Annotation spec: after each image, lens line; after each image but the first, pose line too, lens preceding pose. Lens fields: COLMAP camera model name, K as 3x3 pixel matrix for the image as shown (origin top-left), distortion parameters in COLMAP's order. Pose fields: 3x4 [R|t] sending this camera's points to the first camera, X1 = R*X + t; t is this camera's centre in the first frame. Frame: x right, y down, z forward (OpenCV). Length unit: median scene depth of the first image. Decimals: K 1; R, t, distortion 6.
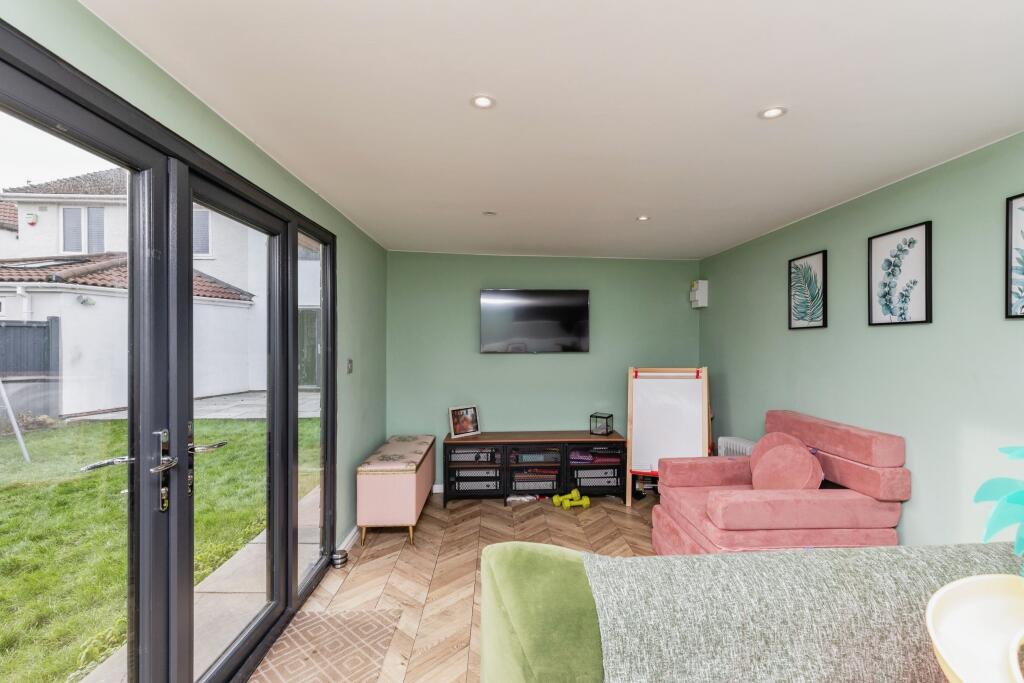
lens RADIAL K [[468.0, 0, 514.0], [0, 468.0, 341.2], [0, 0, 1]] dist [0.007462, -0.000930]
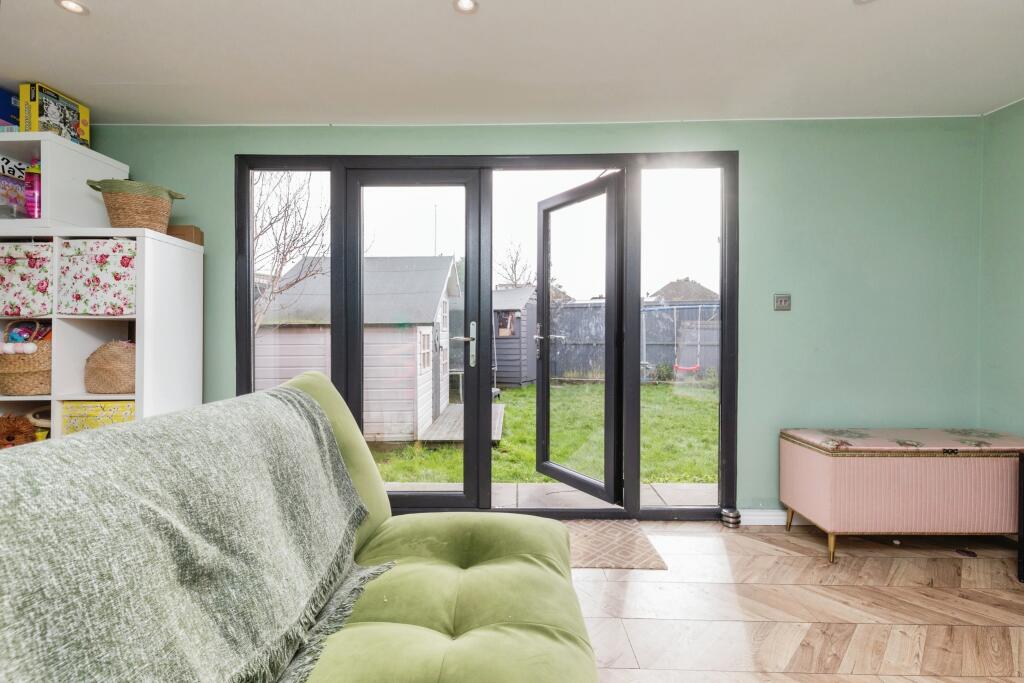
lens RADIAL K [[468.0, 0, 510.7], [0, 468.0, 338.3], [0, 0, 1]] dist [0.007462, -0.000930]
pose [[-0.046152, 0.013838, -0.998839, 0.453000], [-0.014706, 0.999786, 0.014531, 0.119685], [0.998826, 0.015360, -0.045939, 0.579657]]
